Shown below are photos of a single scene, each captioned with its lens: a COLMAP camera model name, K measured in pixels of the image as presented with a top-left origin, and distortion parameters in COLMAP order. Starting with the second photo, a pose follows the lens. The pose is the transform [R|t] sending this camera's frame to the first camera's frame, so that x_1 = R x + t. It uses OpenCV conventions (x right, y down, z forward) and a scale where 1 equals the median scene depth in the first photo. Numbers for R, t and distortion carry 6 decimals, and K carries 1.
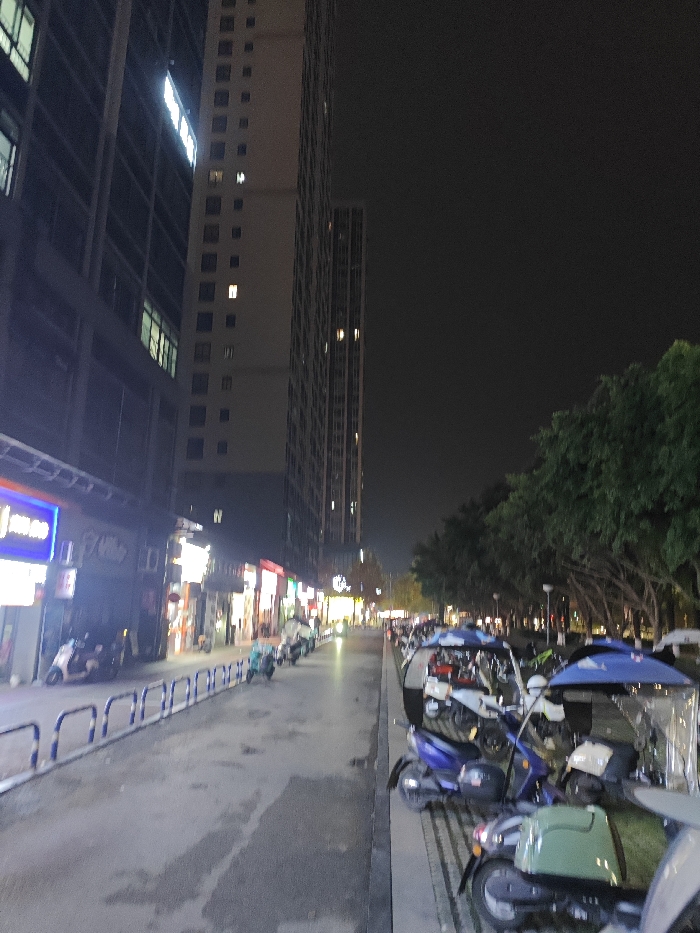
lens RADIAL K [[649.9, 0, 350.0], [0, 649.9, 466.5], [0, 0, 1]] dist [0.008487, -0.046202]
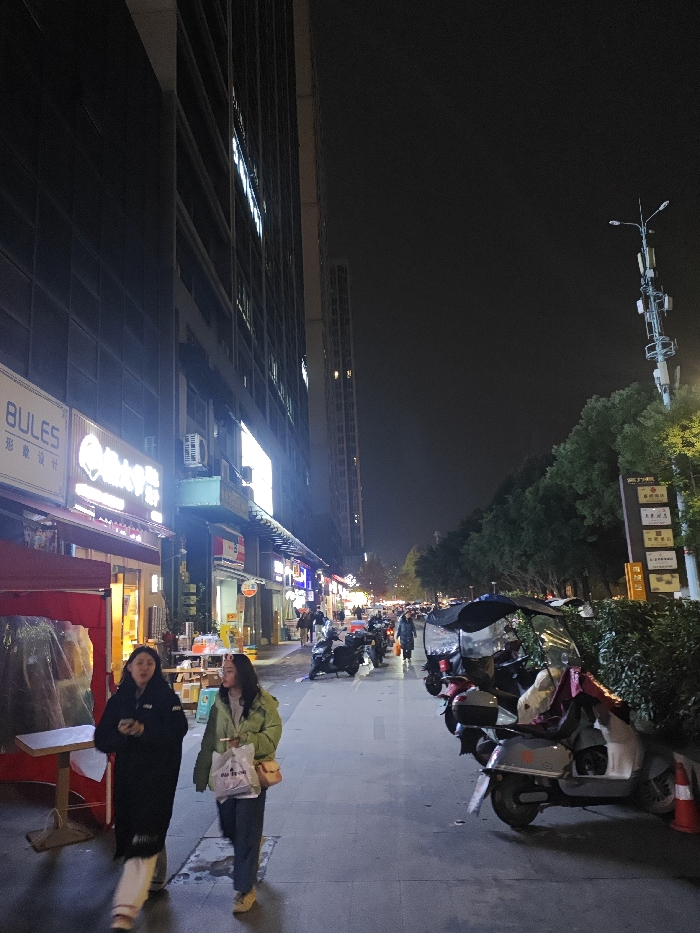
lens RADIAL K [[646.7, 0, 336.2], [0, 646.7, 472.1], [0, 0, 1]] dist [0.005001, -0.018993]
pose [[0.997932, -0.063511, 0.009883, -0.055270], [0.063319, 0.997818, 0.018684, -0.067627], [-0.011049, -0.018019, 0.999777, -0.300071]]
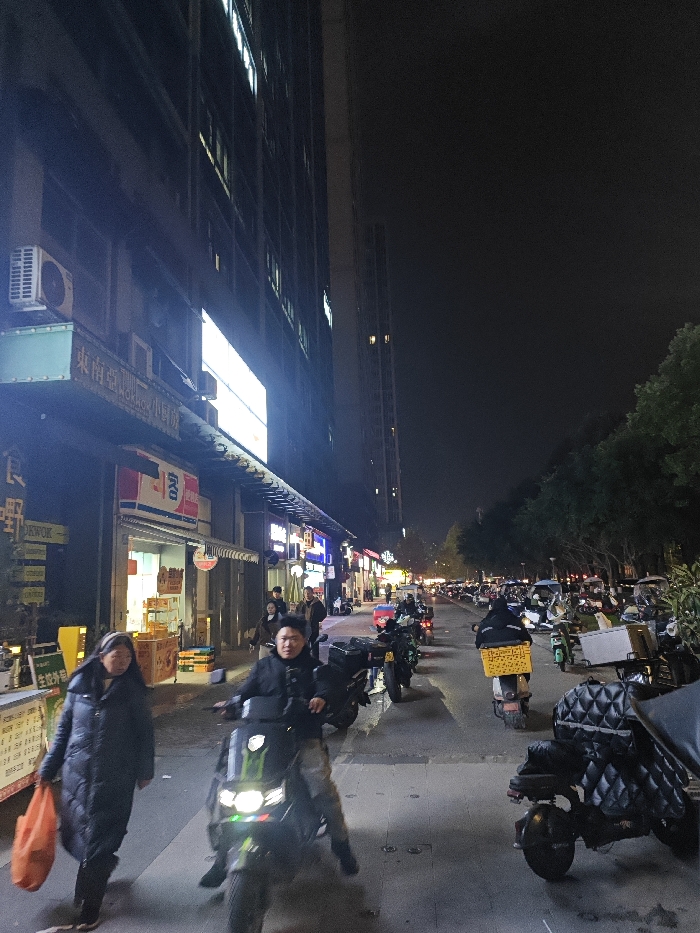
lens RADIAL K [[649.9, 0, 350.0], [0, 649.9, 466.5], [0, 0, 1]] dist [0.008487, -0.046202]
pose [[0.997497, -0.063041, -0.032036, -0.047070], [0.064357, 0.997050, 0.041837, -0.048218], [0.029304, -0.043794, 0.998611, -0.213585]]
